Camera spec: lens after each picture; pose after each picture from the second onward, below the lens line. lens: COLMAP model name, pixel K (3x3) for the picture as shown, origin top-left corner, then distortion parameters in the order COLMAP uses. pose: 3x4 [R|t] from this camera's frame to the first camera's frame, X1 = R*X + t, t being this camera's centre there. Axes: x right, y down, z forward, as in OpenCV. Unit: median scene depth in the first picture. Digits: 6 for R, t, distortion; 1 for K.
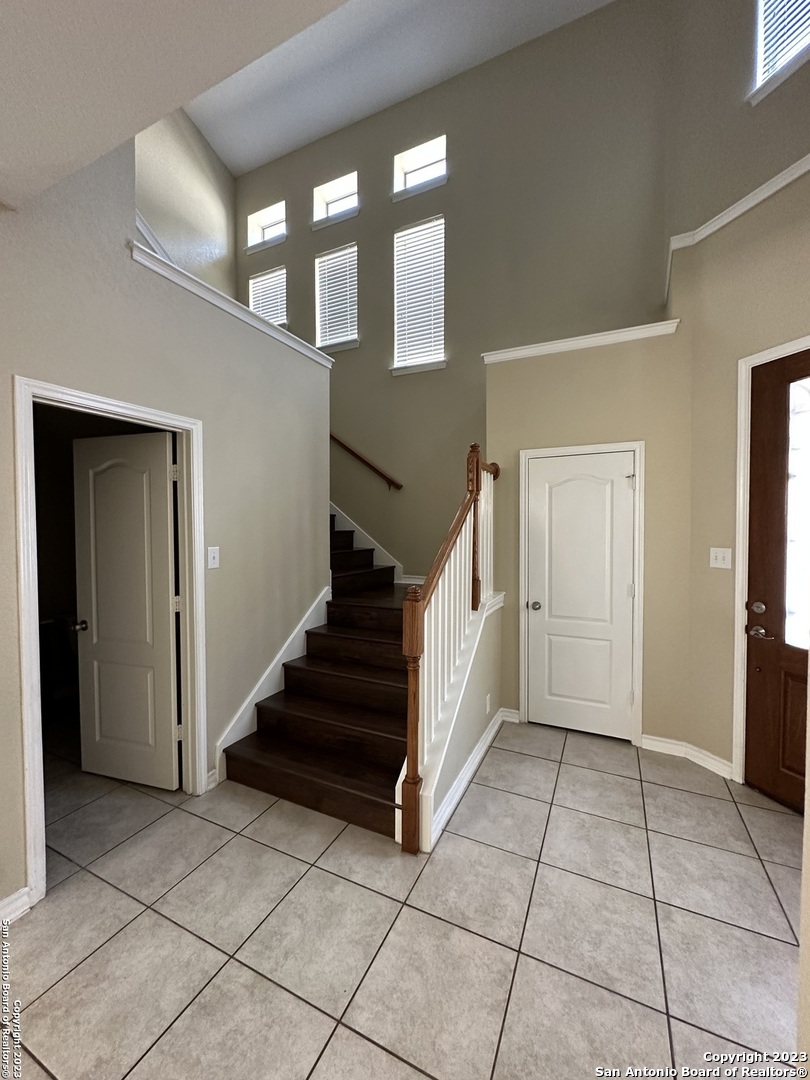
lens RADIAL K [[427.3, 0, 402.1], [0, 427.3, 540.6], [0, 0, 1]] dist [-0.003571, 0.000213]
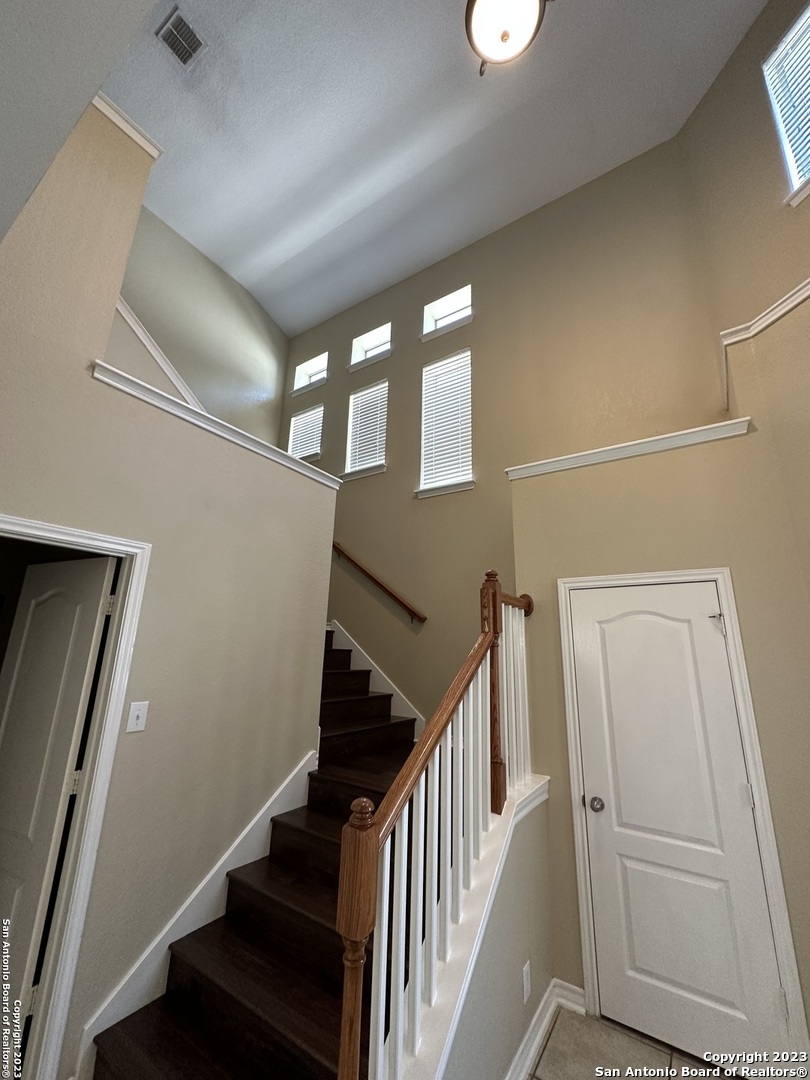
lens RADIAL K [[427.3, 0, 404.4], [0, 427.3, 541.5], [0, 0, 1]] dist [-0.003571, 0.000213]
pose [[0.990052, -0.006690, -0.140546, 0.110363], [-0.033162, 0.959635, -0.279286, -0.049877], [0.136741, 0.281169, 0.949866, 0.198436]]
